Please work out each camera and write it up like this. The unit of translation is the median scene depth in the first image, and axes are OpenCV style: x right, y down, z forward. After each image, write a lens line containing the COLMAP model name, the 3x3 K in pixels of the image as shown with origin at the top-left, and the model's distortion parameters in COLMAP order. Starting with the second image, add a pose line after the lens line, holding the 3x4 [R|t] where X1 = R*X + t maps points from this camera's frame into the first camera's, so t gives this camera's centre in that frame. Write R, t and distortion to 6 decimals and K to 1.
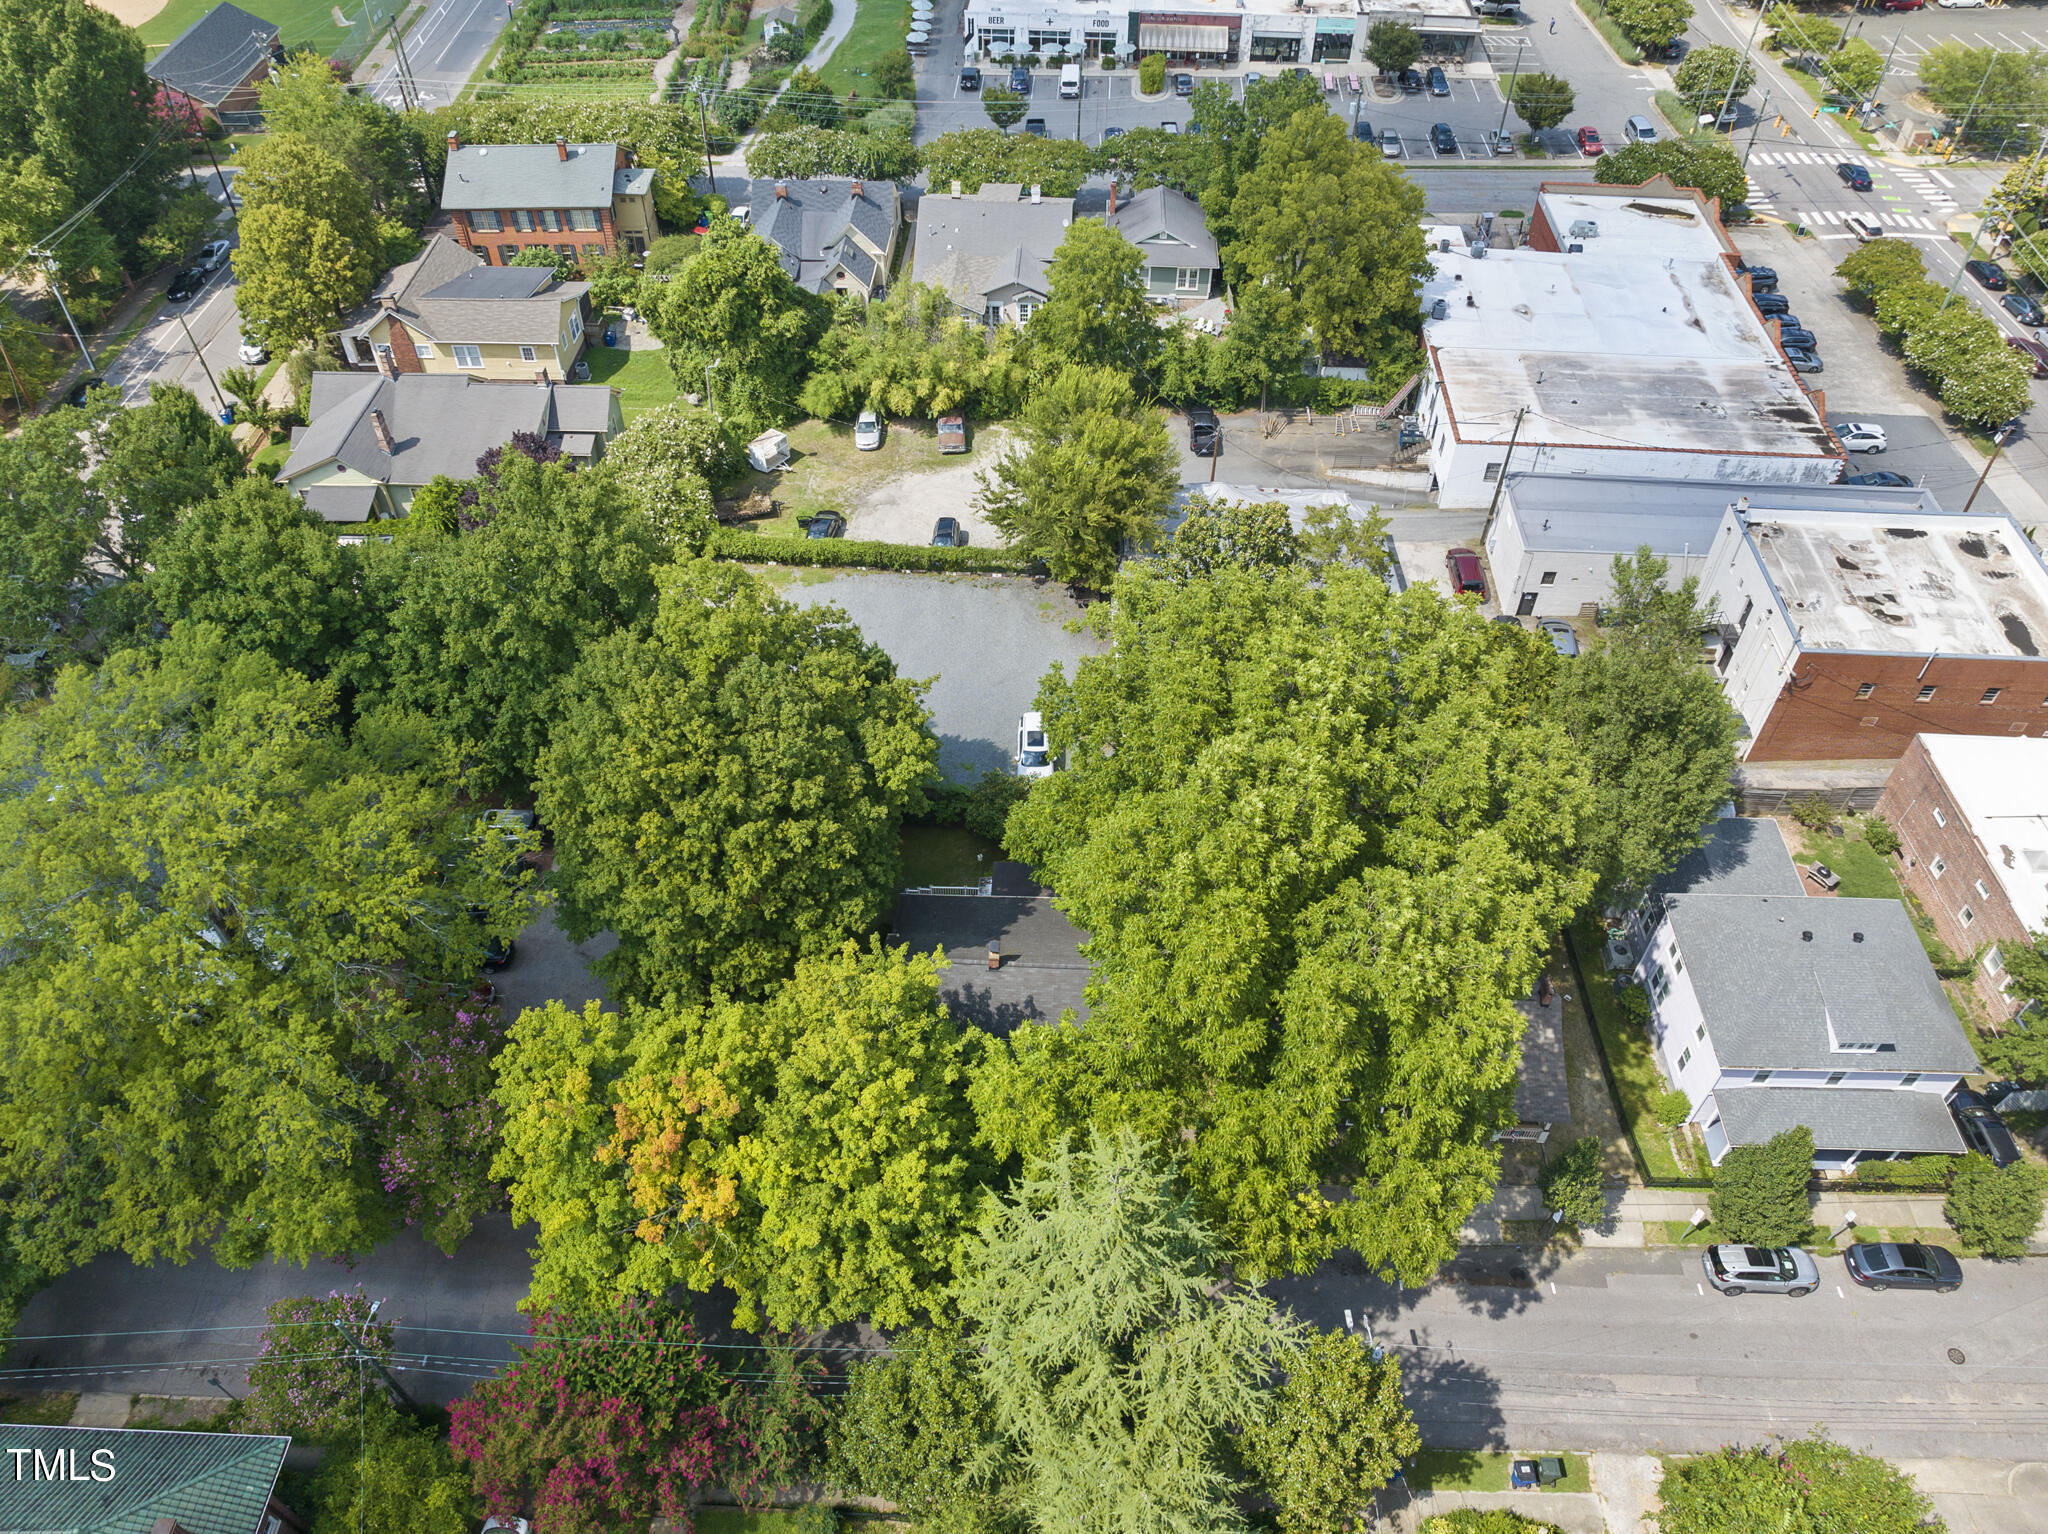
lens RADIAL K [[1462.4, 0, 1019.4], [0, 1462.4, 766.9], [0, 0, 1]] dist [-0.054294, 0.041178]
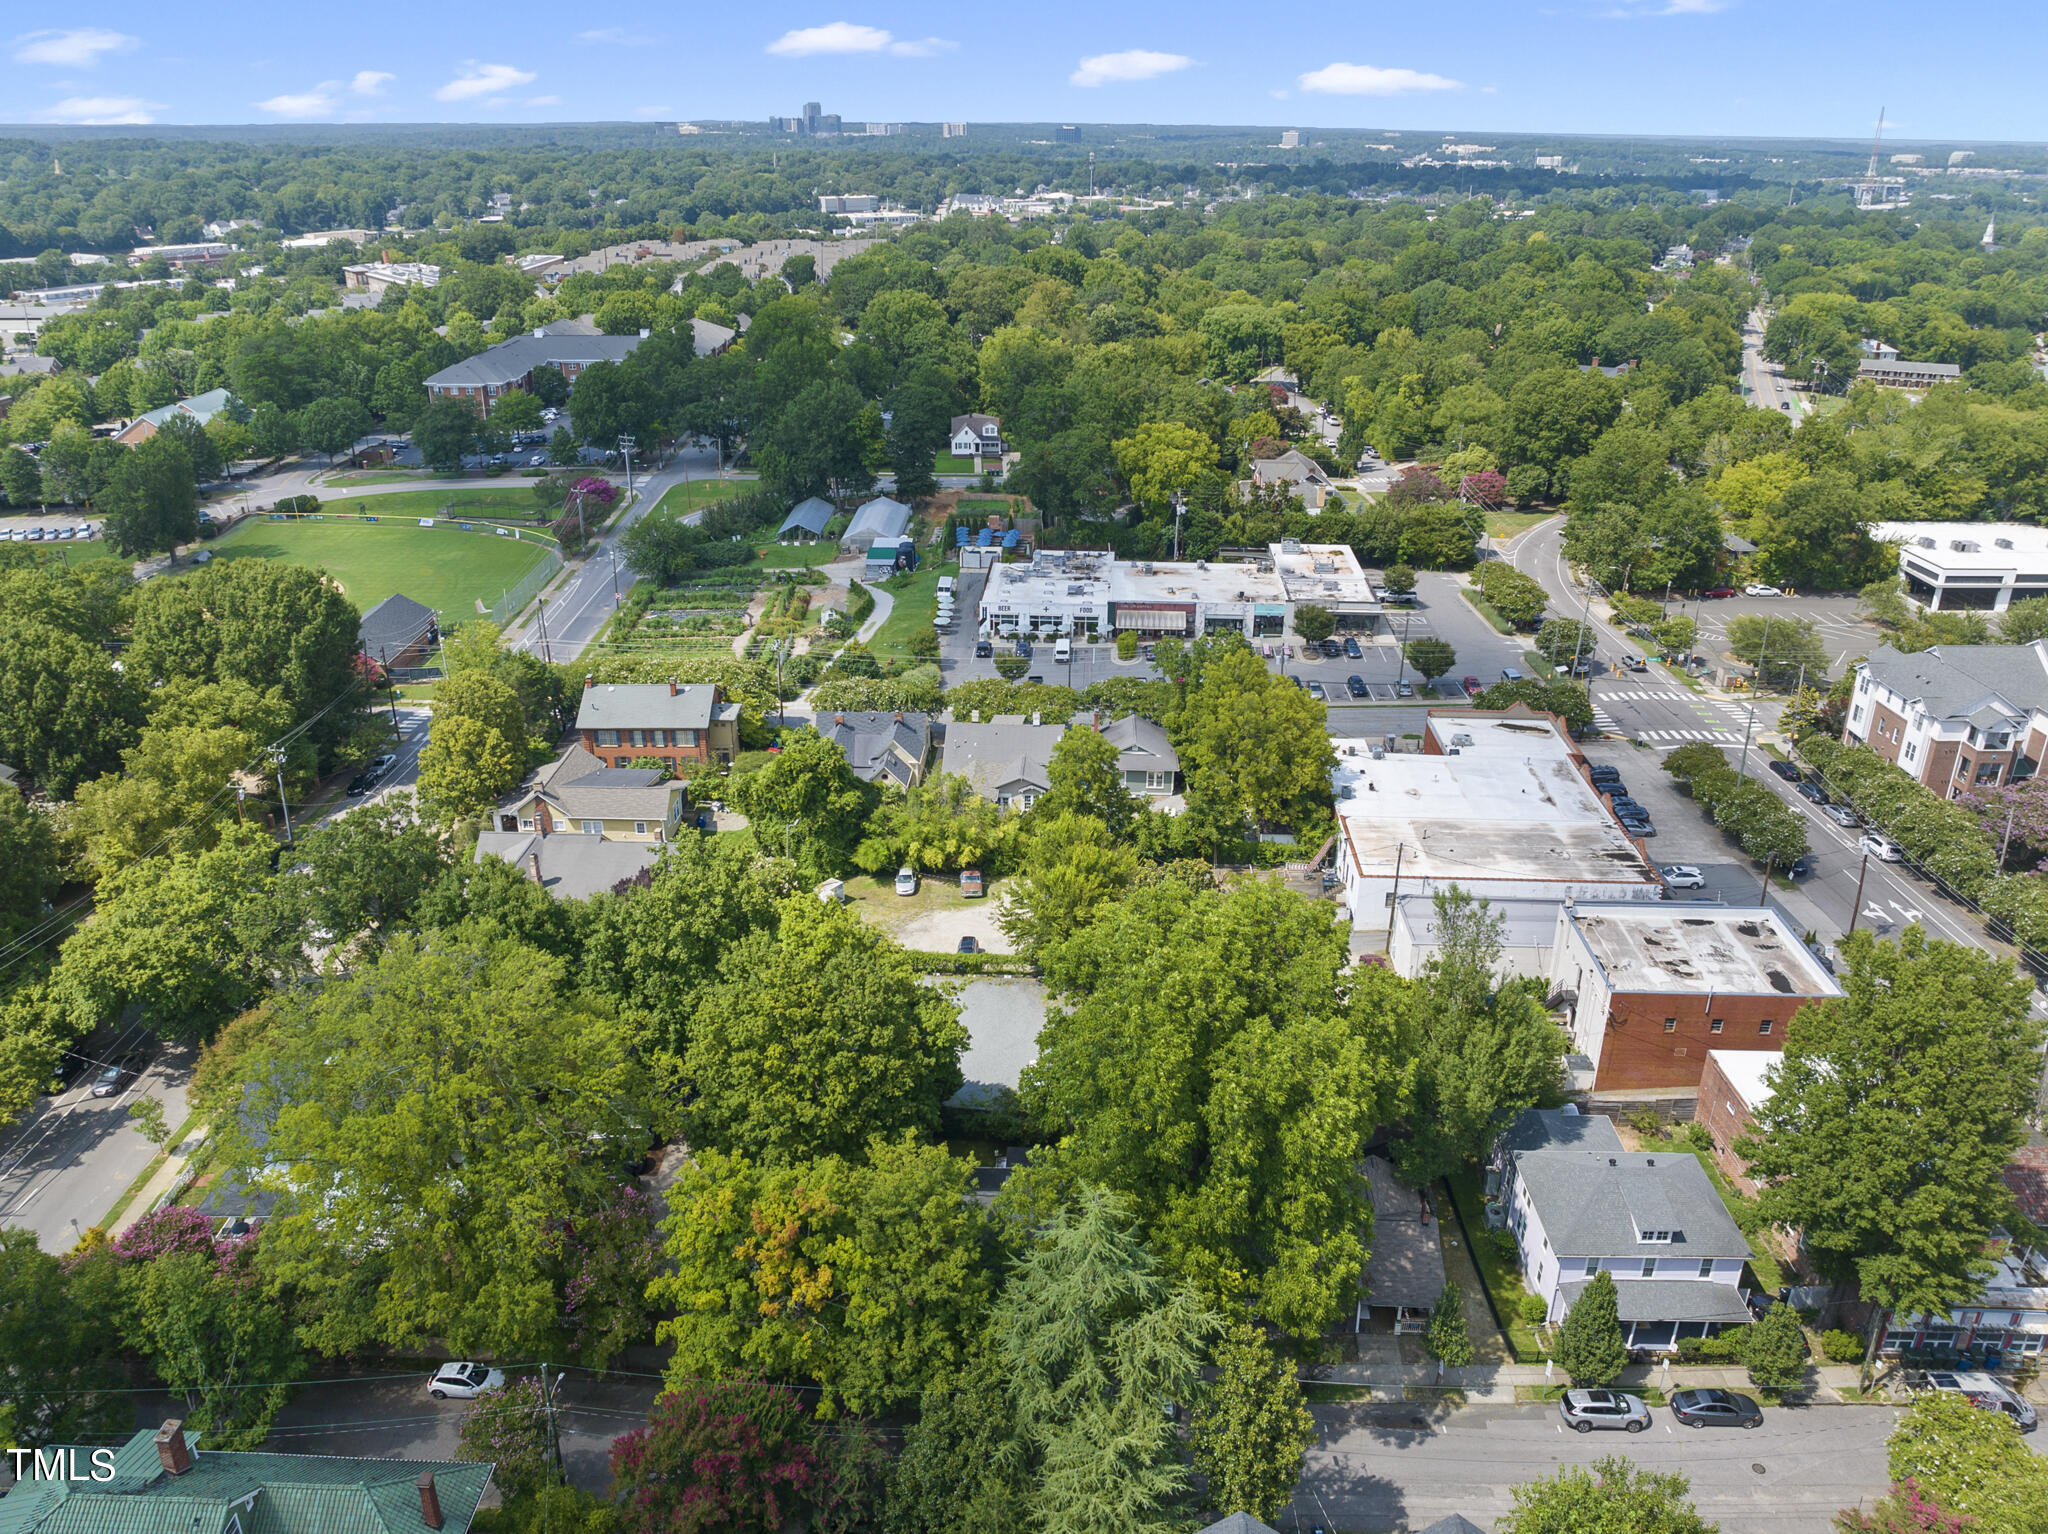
lens RADIAL K [[1430.0, 0, 1017.1], [0, 1430.0, 767.9], [0, 0, 1]] dist [0.001946, -0.012791]
pose [[0.999996, -0.001954, -0.002205, -0.004259], [0.000989, 0.927604, -0.373563, 0.168149], [0.002775, 0.373559, 0.927602, -0.232532]]
